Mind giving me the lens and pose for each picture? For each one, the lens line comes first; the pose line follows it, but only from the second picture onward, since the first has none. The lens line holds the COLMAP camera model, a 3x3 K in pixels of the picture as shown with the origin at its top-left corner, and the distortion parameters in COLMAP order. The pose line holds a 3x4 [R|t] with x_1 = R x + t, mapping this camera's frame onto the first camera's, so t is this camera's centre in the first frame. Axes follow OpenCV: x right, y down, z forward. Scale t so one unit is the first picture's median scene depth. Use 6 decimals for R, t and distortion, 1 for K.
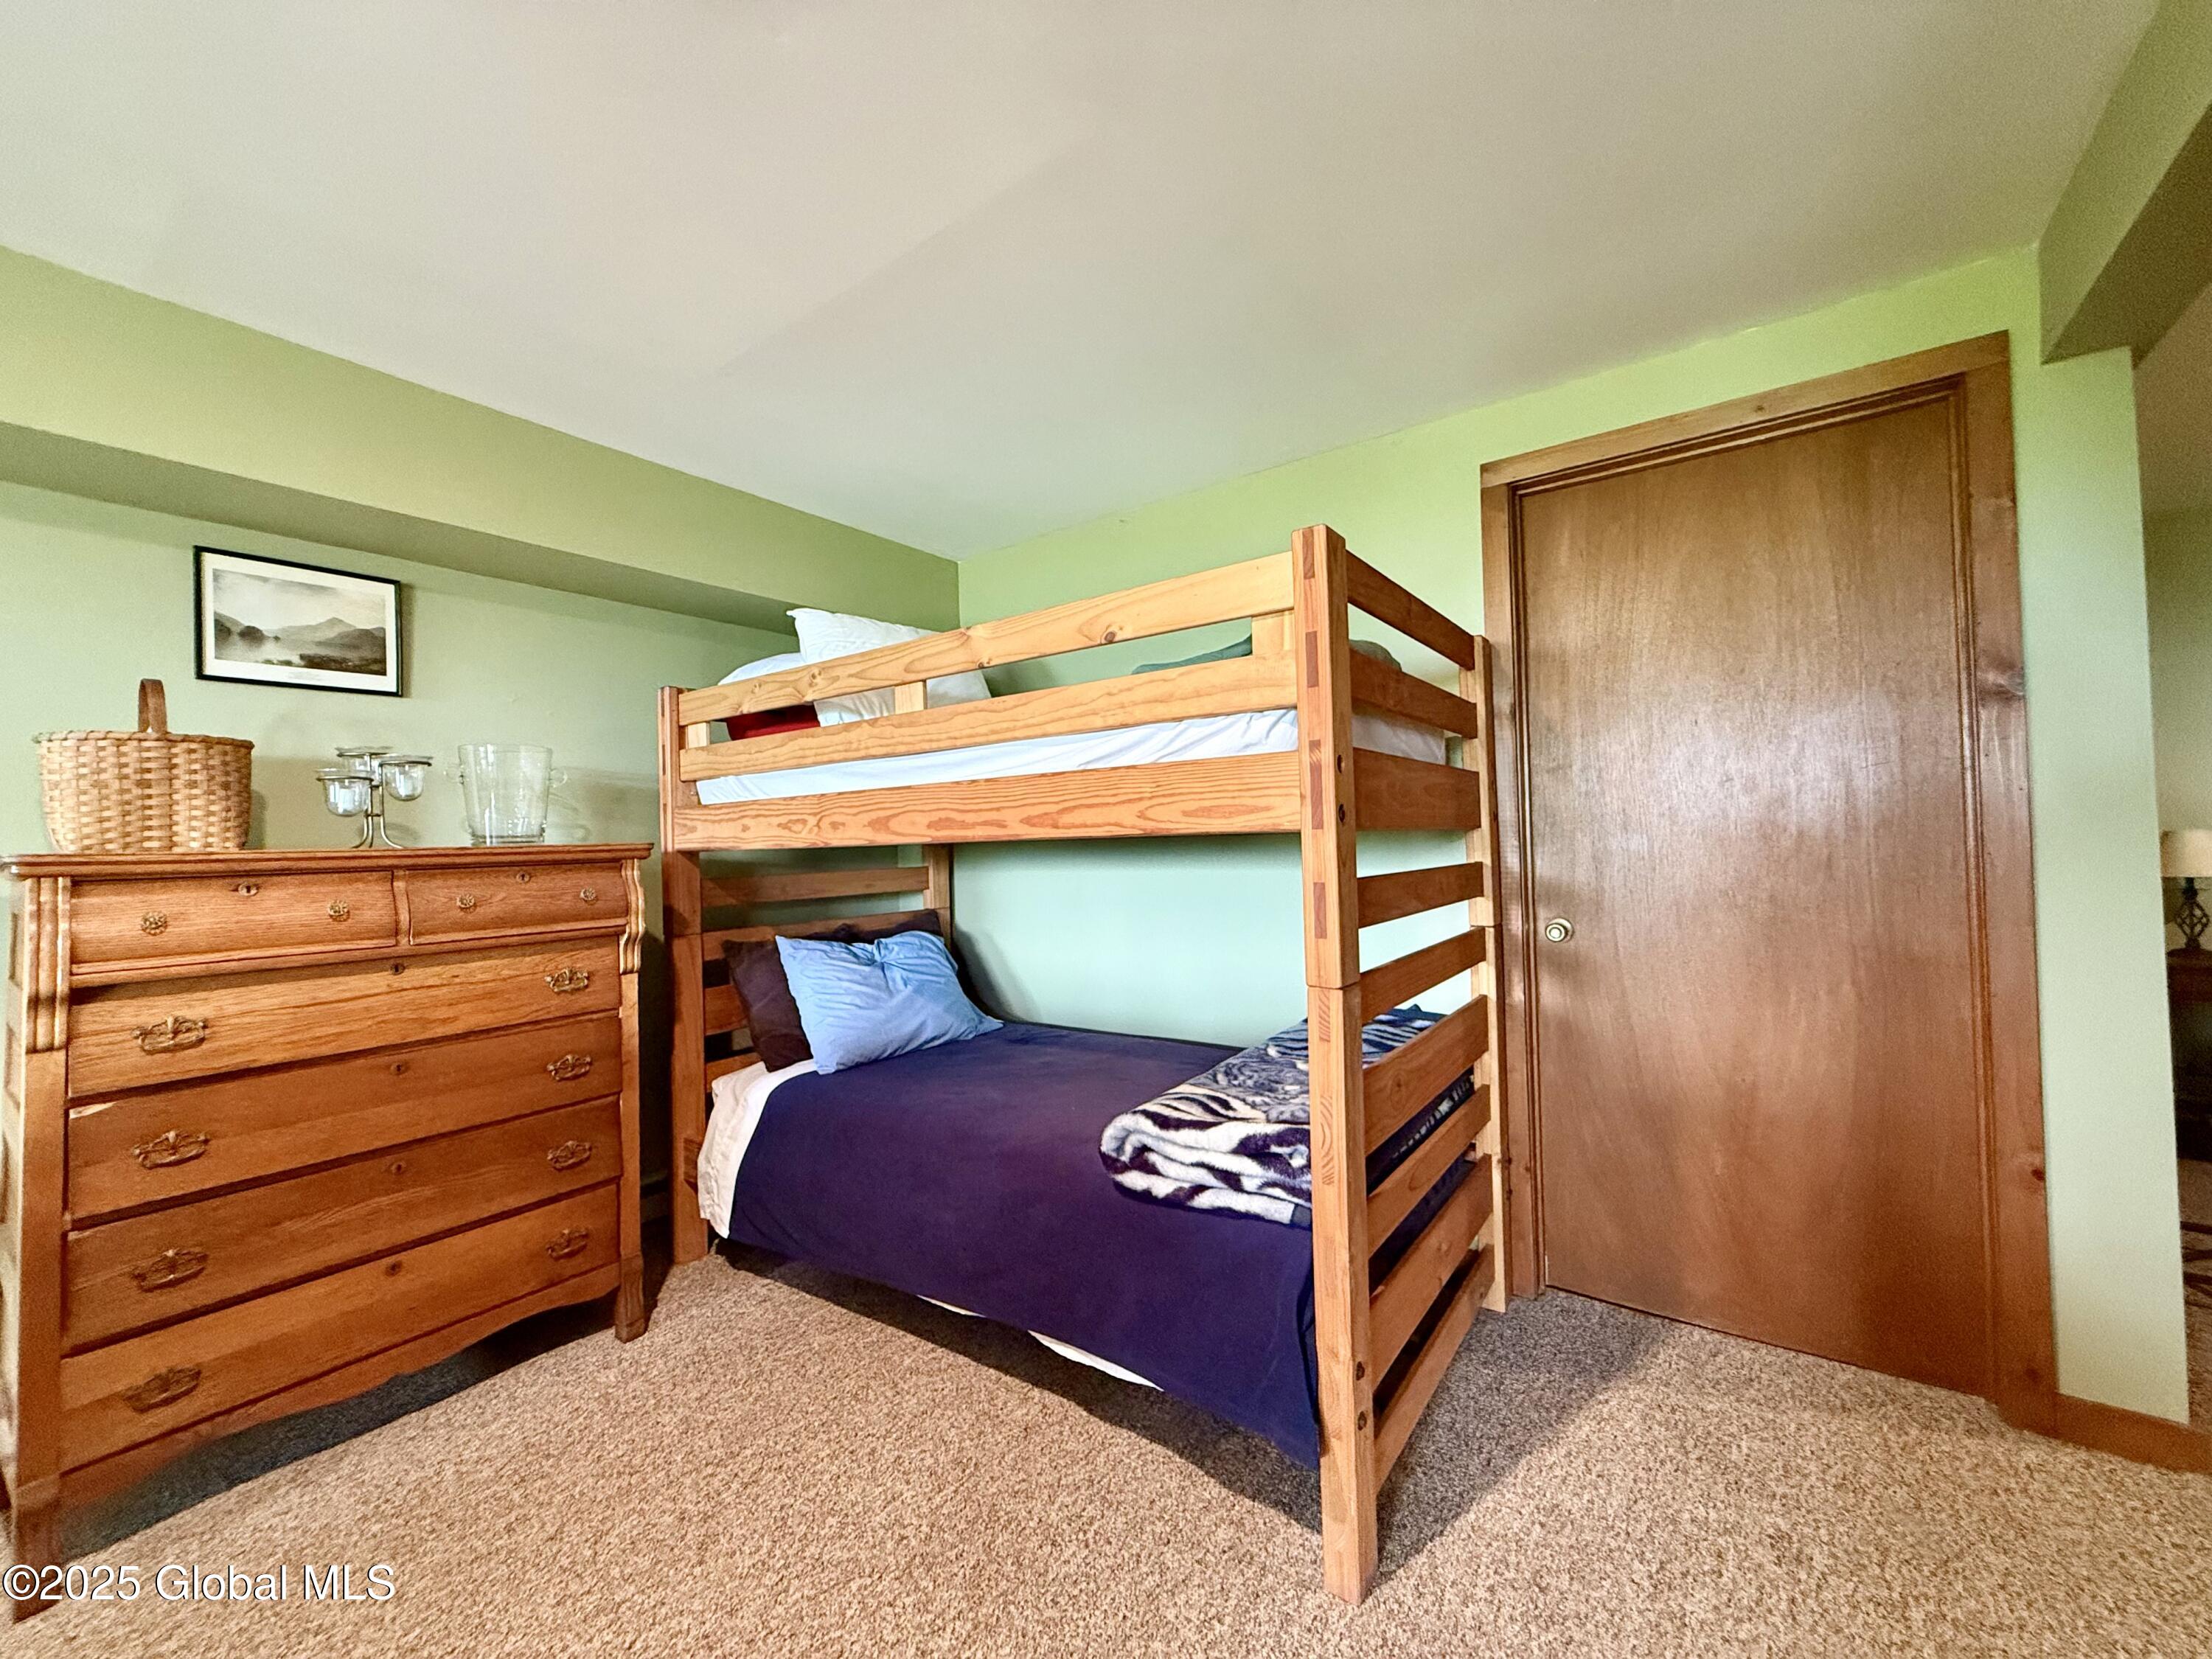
lens RADIAL K [[882.8, 0, 1100.6], [0, 882.8, 824.0], [0, 0, 1]] dist [0.000432, 0.000443]
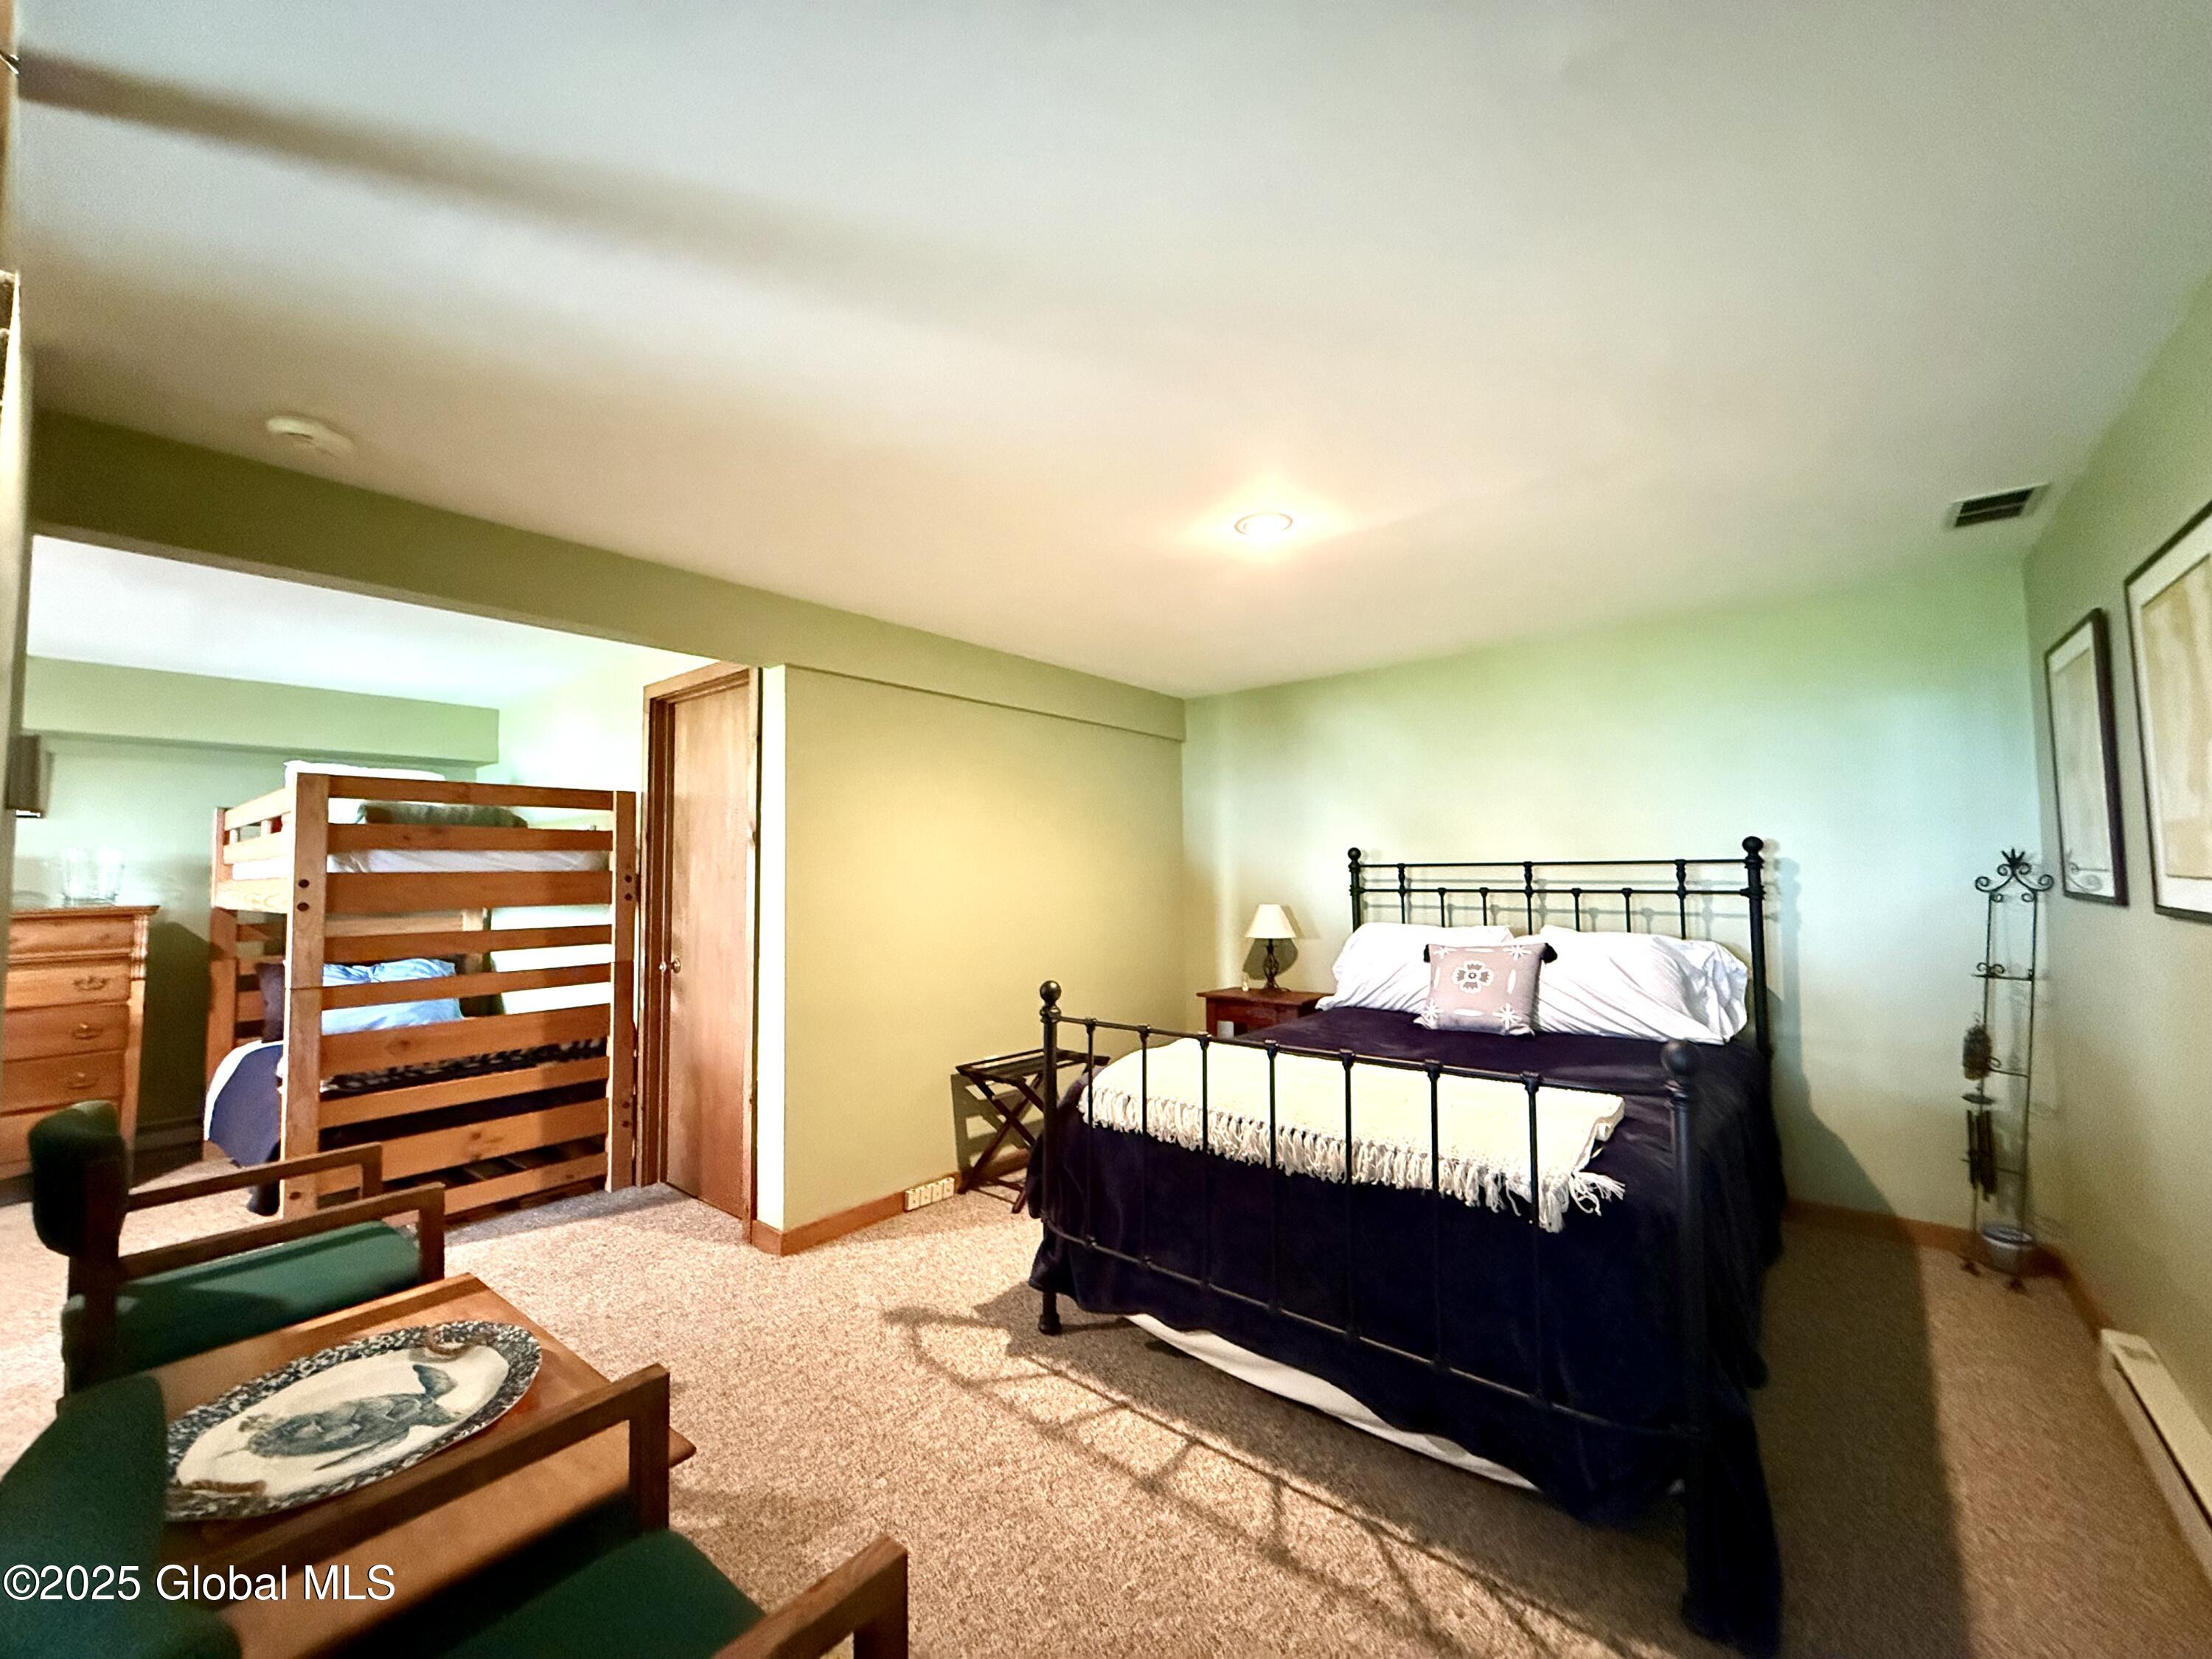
lens RADIAL K [[882.8, 0, 1100.6], [0, 882.8, 824.0], [0, 0, 1]] dist [0.000432, 0.000443]
pose [[0.997844, 0.005382, -0.065415, 1.489457], [-0.007846, 0.999267, -0.037467, -0.088858], [0.065166, 0.037900, 0.997154, -0.632109]]
